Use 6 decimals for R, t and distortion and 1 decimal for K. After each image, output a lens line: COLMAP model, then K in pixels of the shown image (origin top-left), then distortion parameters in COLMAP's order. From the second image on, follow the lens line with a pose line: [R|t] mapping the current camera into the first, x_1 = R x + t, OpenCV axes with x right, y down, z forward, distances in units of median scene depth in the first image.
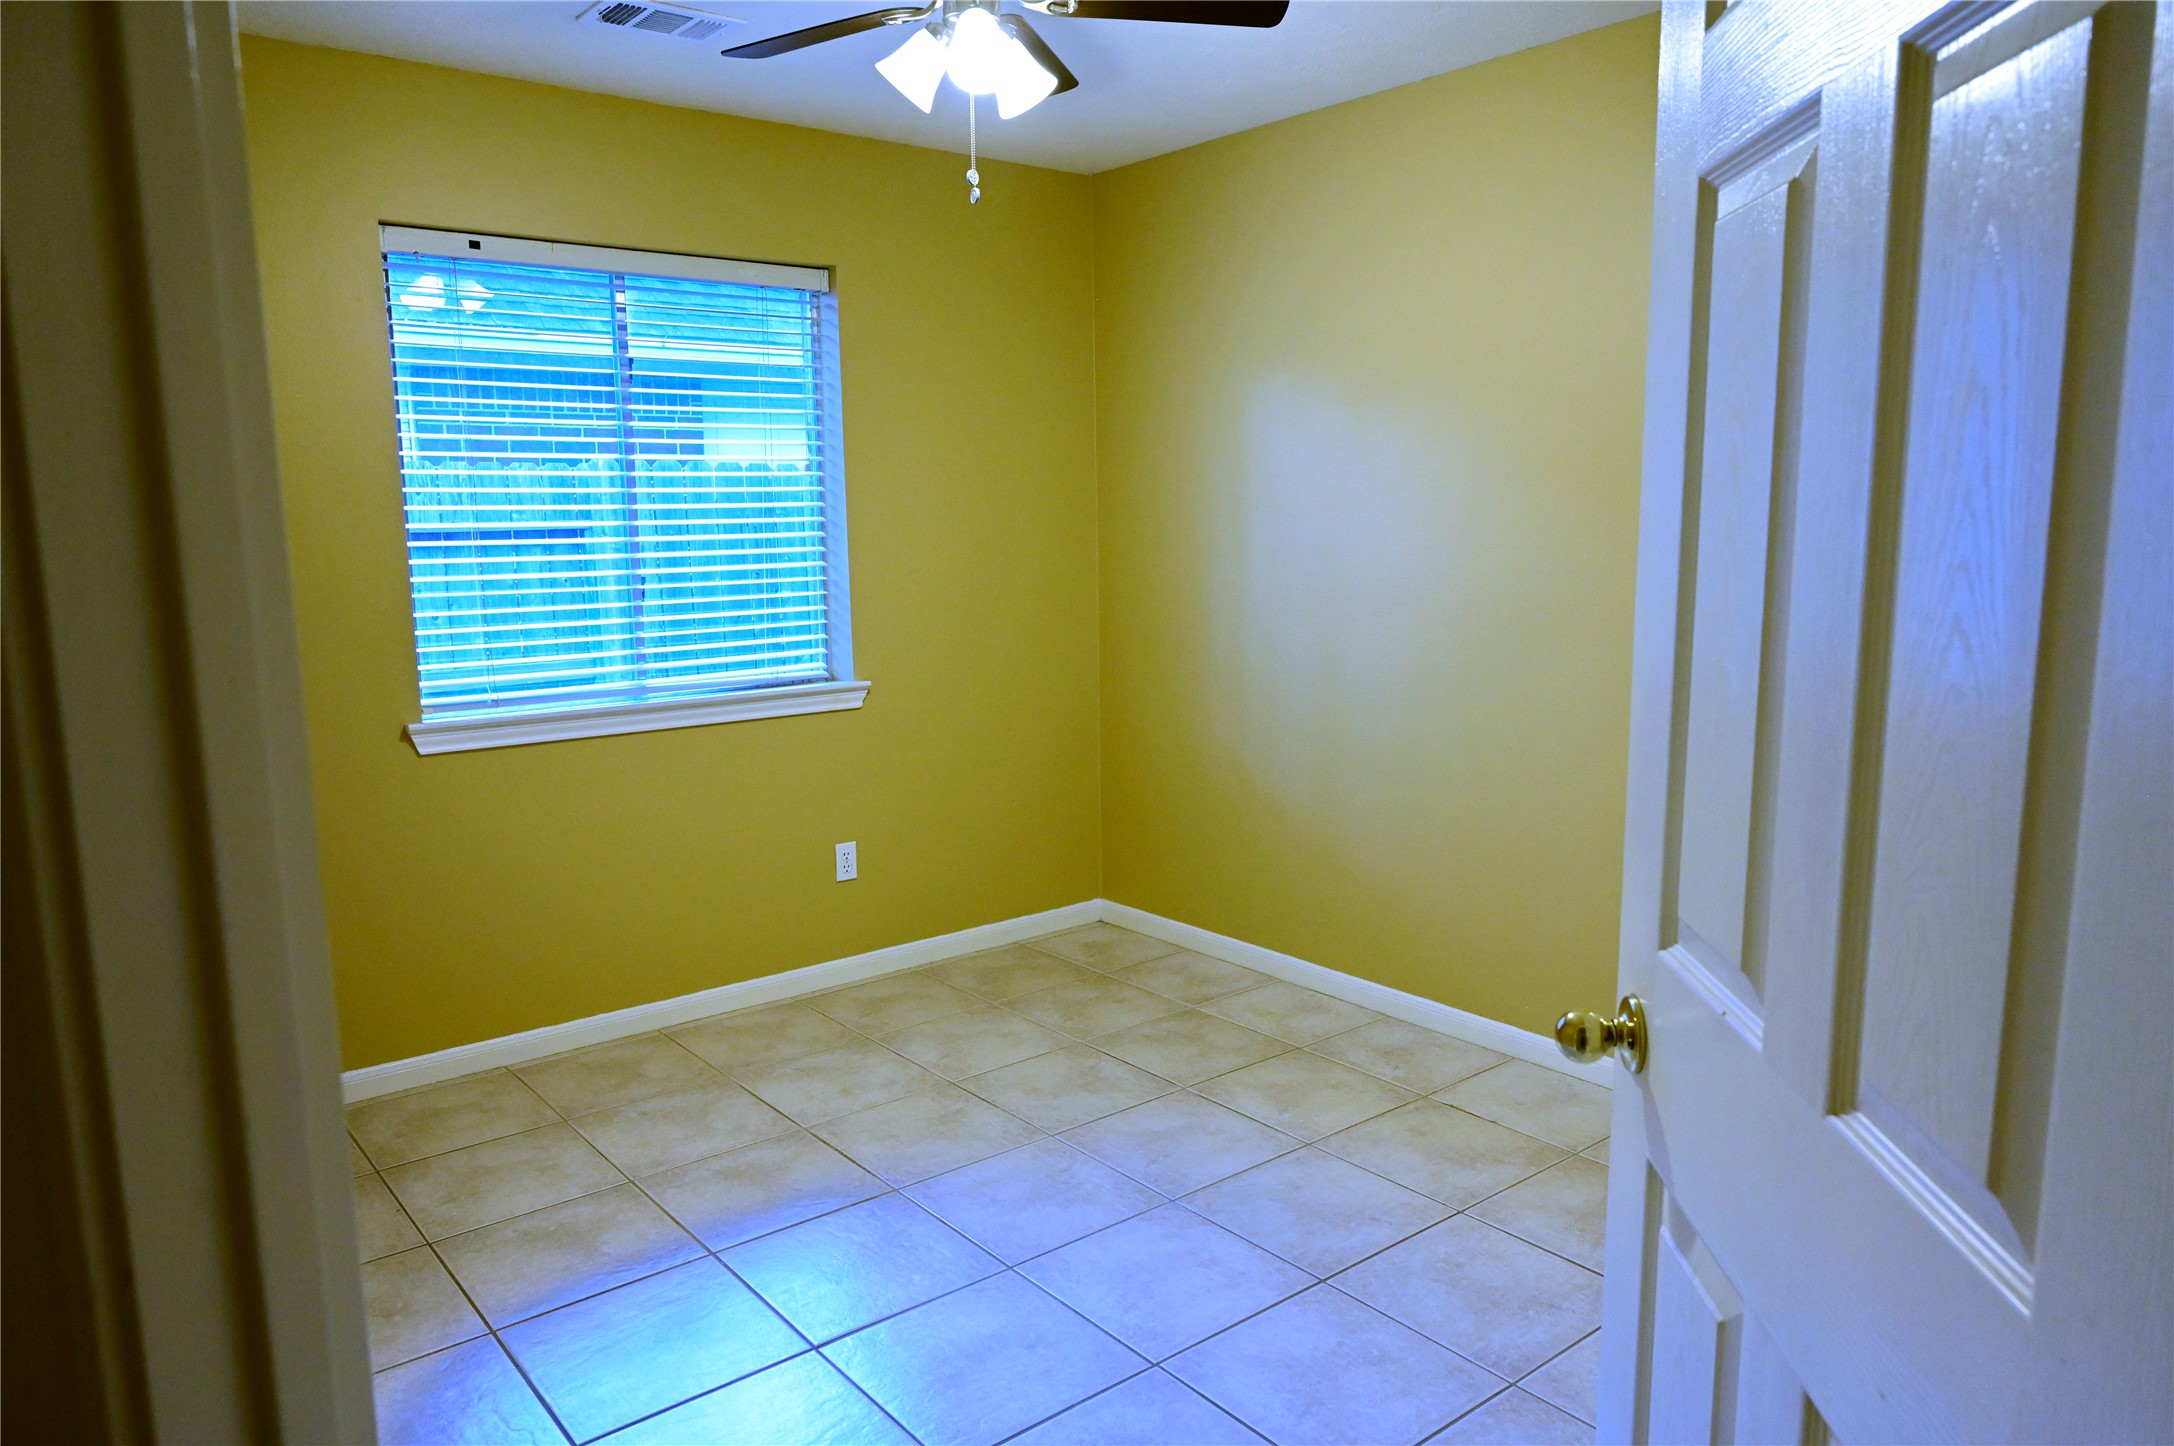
lens RADIAL K [[1443.5, 0, 1105.5], [0, 1443.5, 721.9], [0, 0, 1]] dist [0.009365, -0.001873]
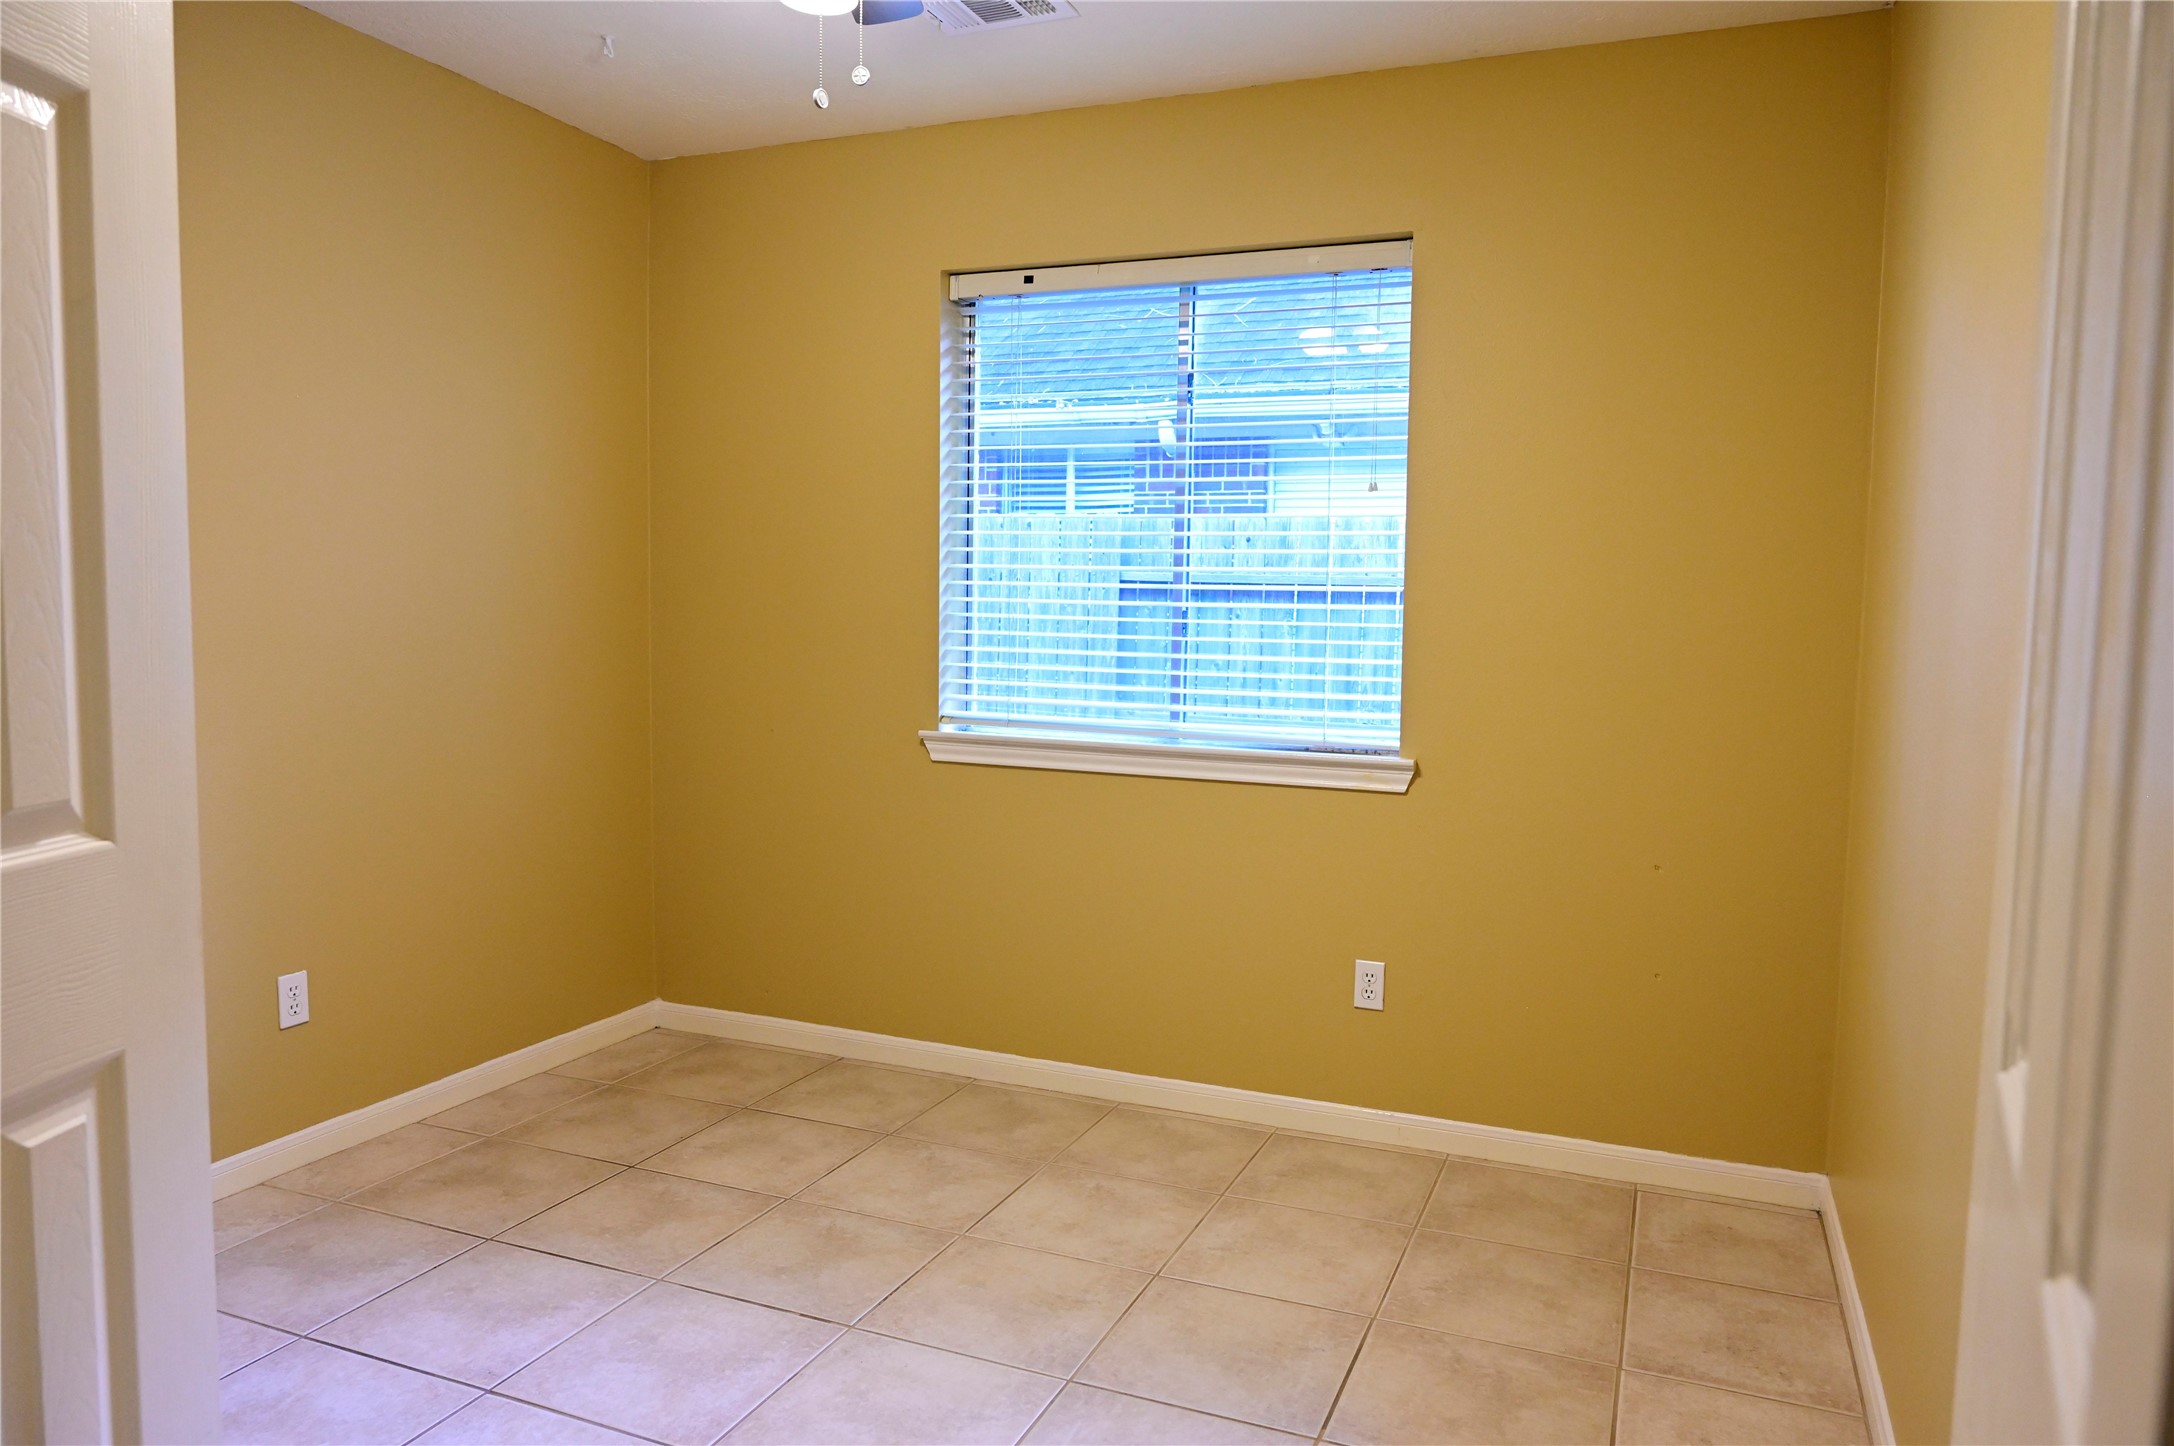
lens RADIAL K [[1443.5, 0, 1105.5], [0, 1443.5, 721.9], [0, 0, 1]] dist [0.009365, -0.001873]
pose [[0.475921, 0.089892, -0.874882, 0.490793], [-0.154153, 0.987889, 0.017647, -0.041390], [0.865873, 0.126467, 0.484015, 0.552825]]
